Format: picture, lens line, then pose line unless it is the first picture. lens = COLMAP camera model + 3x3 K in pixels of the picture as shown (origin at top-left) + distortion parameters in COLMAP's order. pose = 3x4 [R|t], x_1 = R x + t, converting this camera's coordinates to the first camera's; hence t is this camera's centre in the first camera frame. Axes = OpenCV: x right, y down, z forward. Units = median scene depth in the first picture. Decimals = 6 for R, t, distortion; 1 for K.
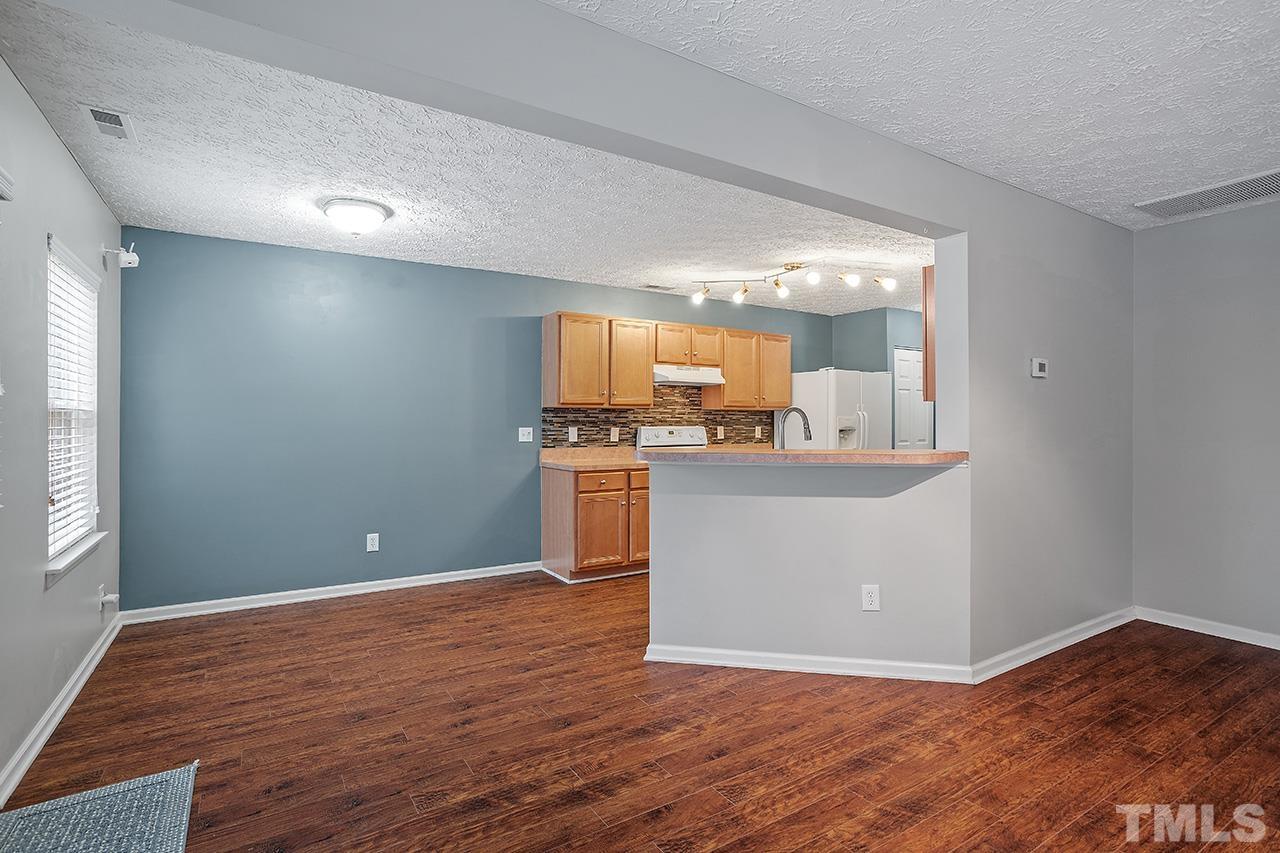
lens RADIAL K [[630.8, 0, 639.2], [0, 630.8, 419.6], [0, 0, 1]] dist [-0.055597, 0.036384]
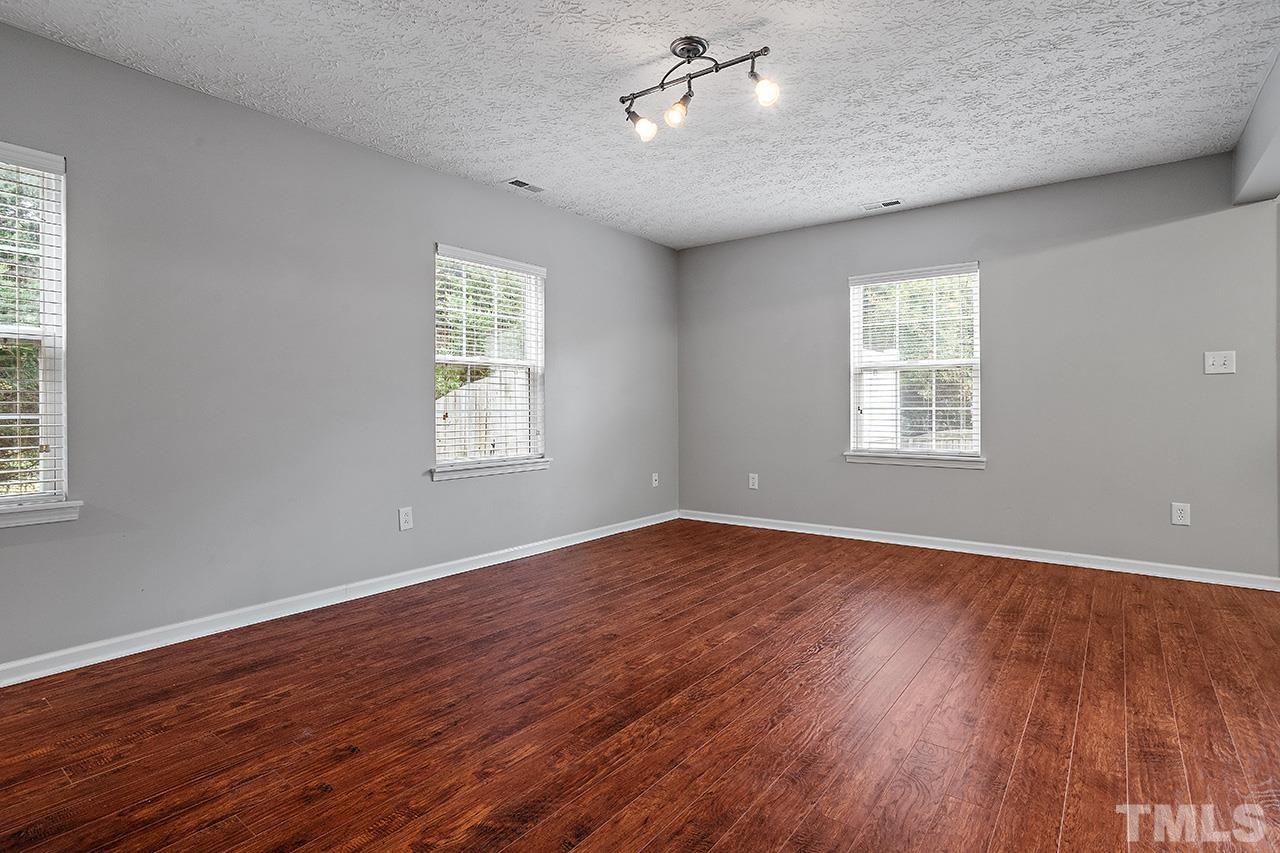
lens RADIAL K [[635.9, 0, 636.3], [0, 635.9, 403.3], [0, 0, 1]] dist [-0.059212, 0.038614]
pose [[-0.940687, -0.000457, -0.339276, 0.623872], [0.003197, 0.999943, -0.010212, 0.052980], [0.339262, -0.010691, -0.940631, 0.686377]]
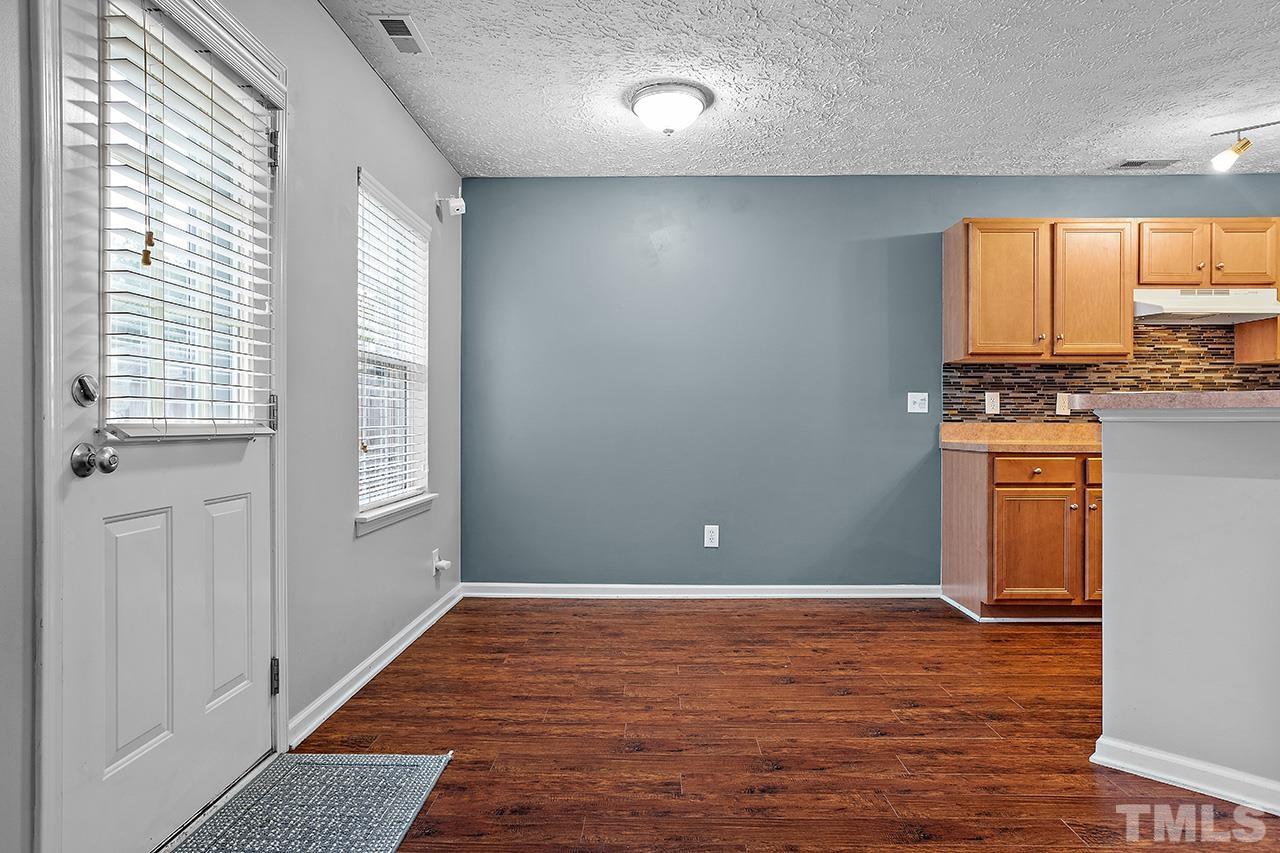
lens RADIAL K [[764.4, 0, 640.0], [0, 764.4, 423.0], [0, 0, 1]] dist [-0.045535, 0.043285]
pose [[0.835468, 0.000617, -0.549539, 0.030208], [0.000487, 0.999998, 0.001863, 0.050412], [0.549539, -0.001824, 0.835466, 0.136268]]
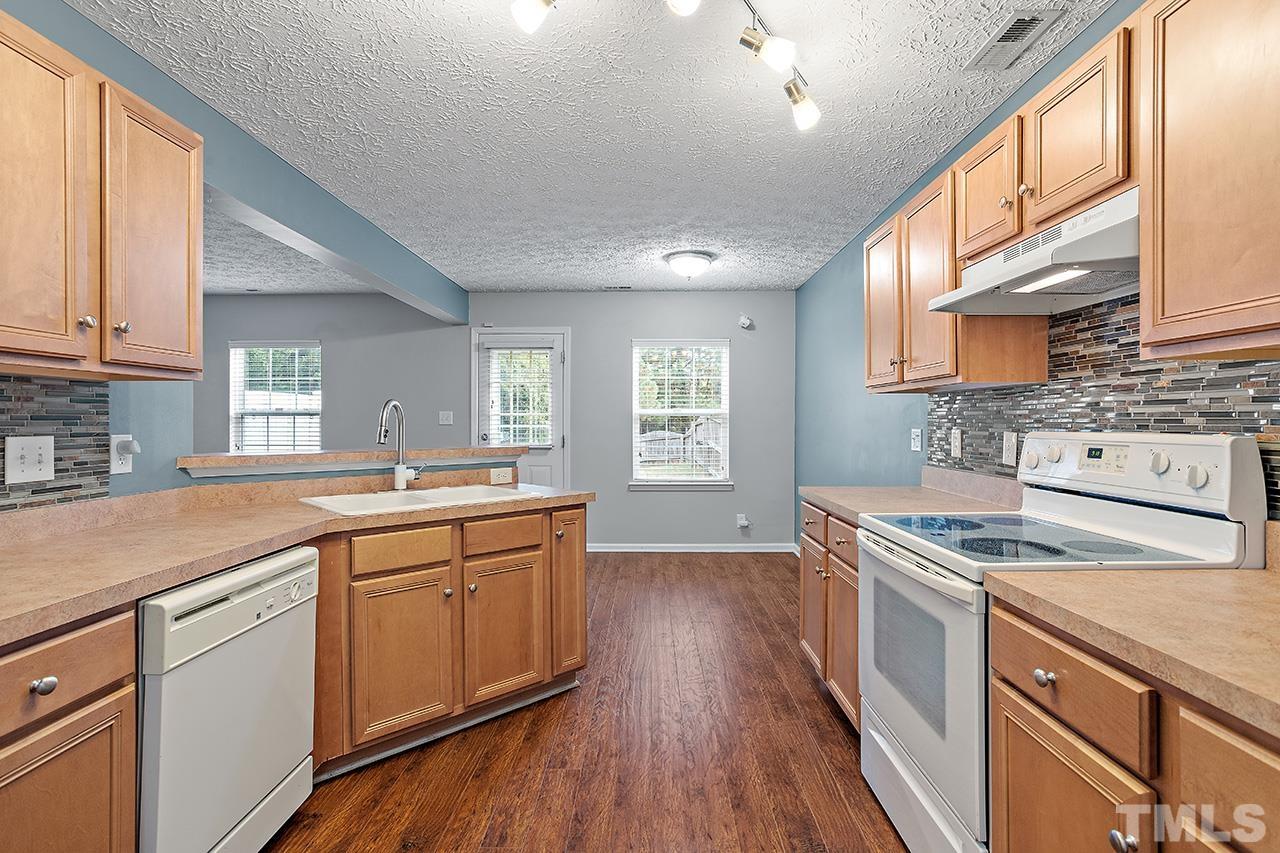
lens RADIAL K [[617.4, 0, 640.1], [0, 617.4, 422.6], [0, 0, 1]] dist [-0.050022, 0.031299]
pose [[-0.545017, 0.003446, -0.838418, 0.531139], [0.003737, 0.999992, 0.001680, 0.005802], [0.838417, -0.002218, -0.545025, 1.233694]]
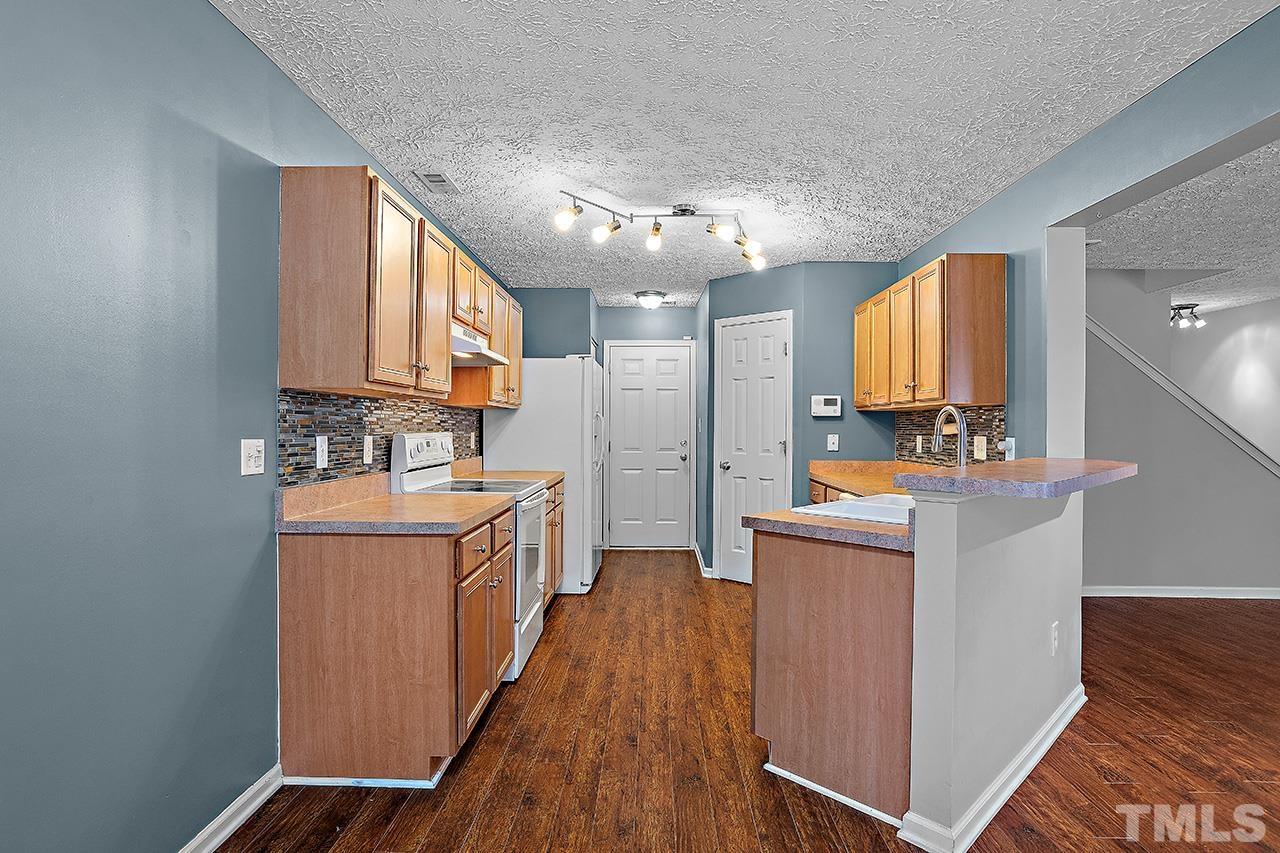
lens RADIAL K [[662.0, 0, 638.7], [0, 662.0, 425.4], [0, 0, 1]] dist [-0.048910, 0.029643]
pose [[0.551105, 0.003060, 0.834430, -0.432688], [-0.006502, 0.999979, 0.000627, 0.003168], [-0.834411, -0.005771, 0.551113, 0.648125]]
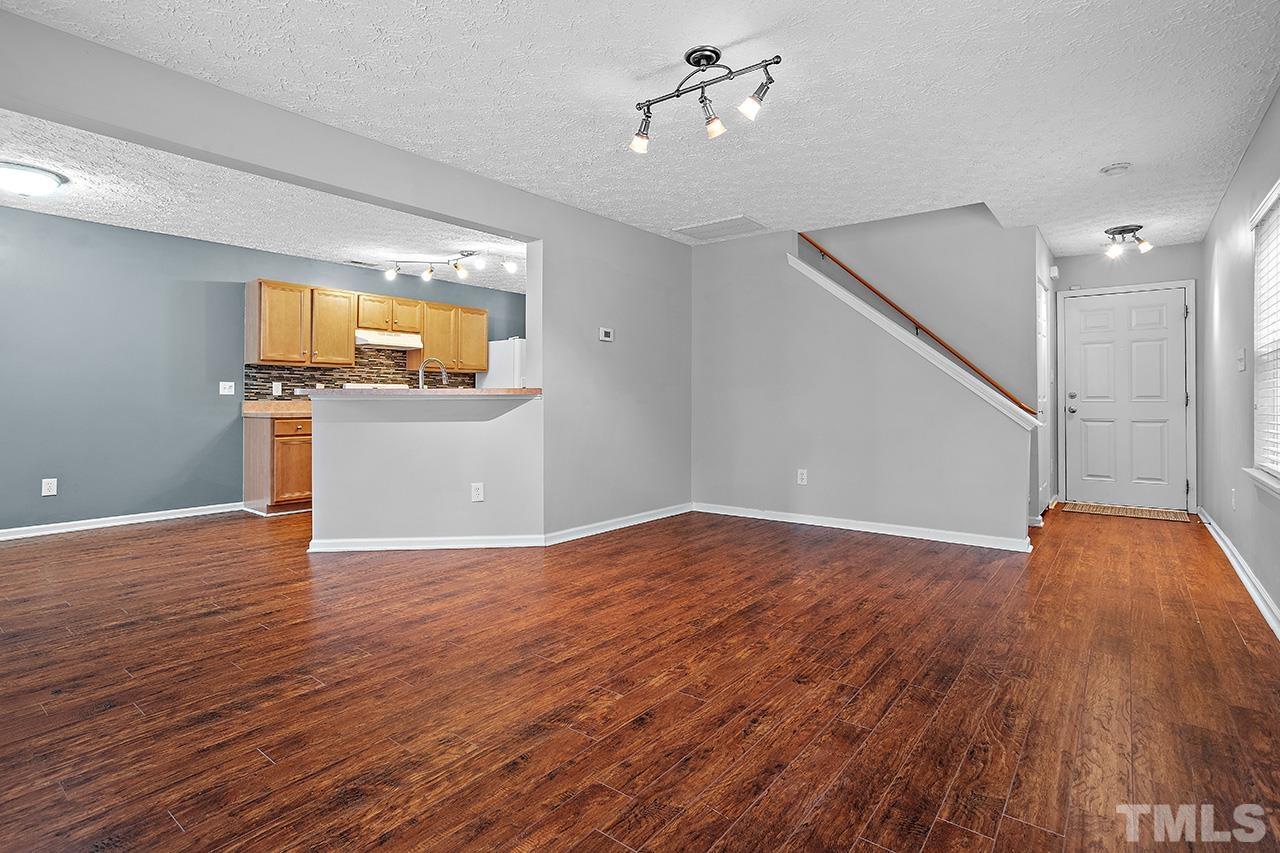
lens RADIAL K [[630.1, 0, 642.3], [0, 630.1, 394.5], [0, 0, 1]] dist [-0.058802, 0.037161]
pose [[0.941770, 0.001712, 0.336254, 0.160484], [0.000674, 0.999975, -0.006981, 0.048724], [-0.336258, 0.006801, 0.941745, -0.306413]]
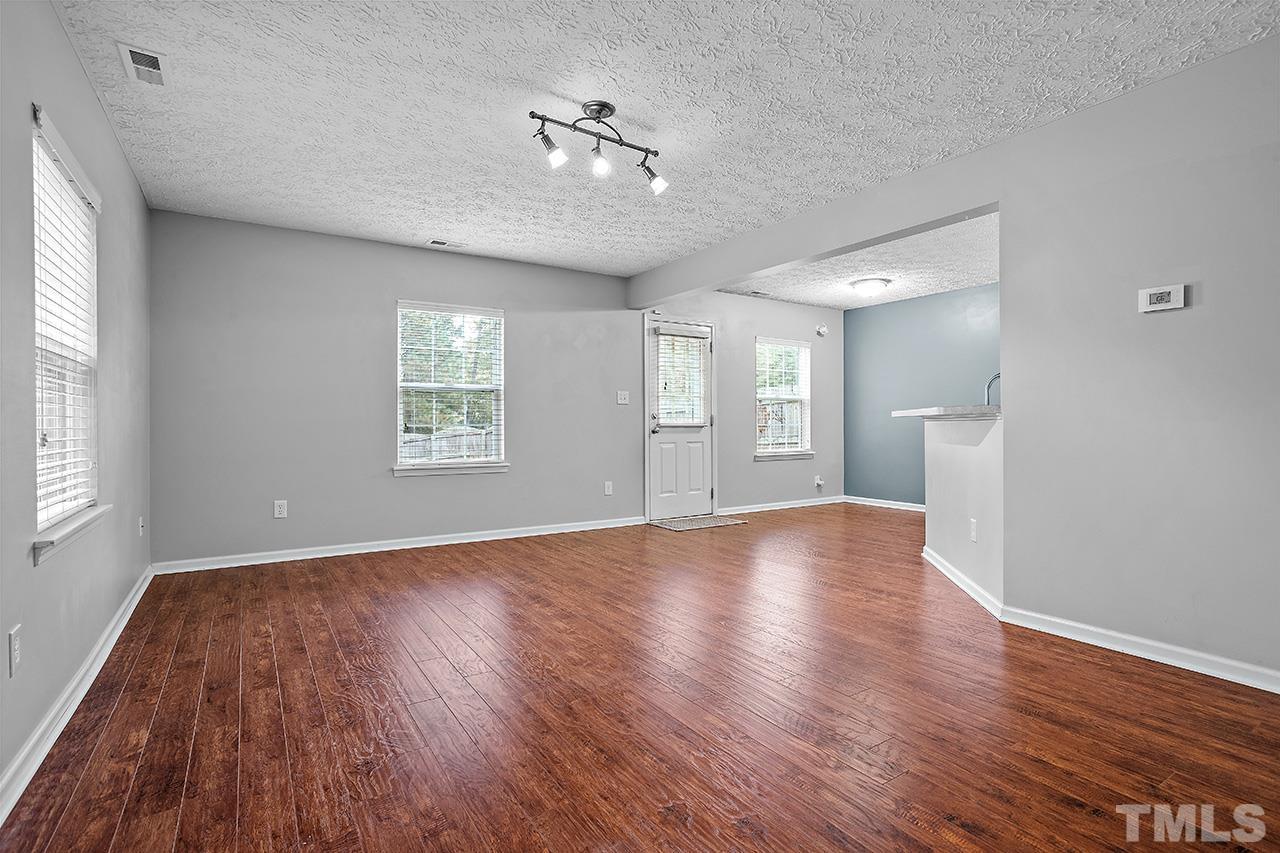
lens RADIAL K [[617.4, 0, 640.1], [0, 617.4, 422.6], [0, 0, 1]] dist [-0.050022, 0.031299]
pose [[0.014081, -0.001424, -0.999900, 1.001977], [0.005414, 0.999984, -0.001348, 0.051461], [0.999886, -0.005394, 0.014089, 0.228063]]
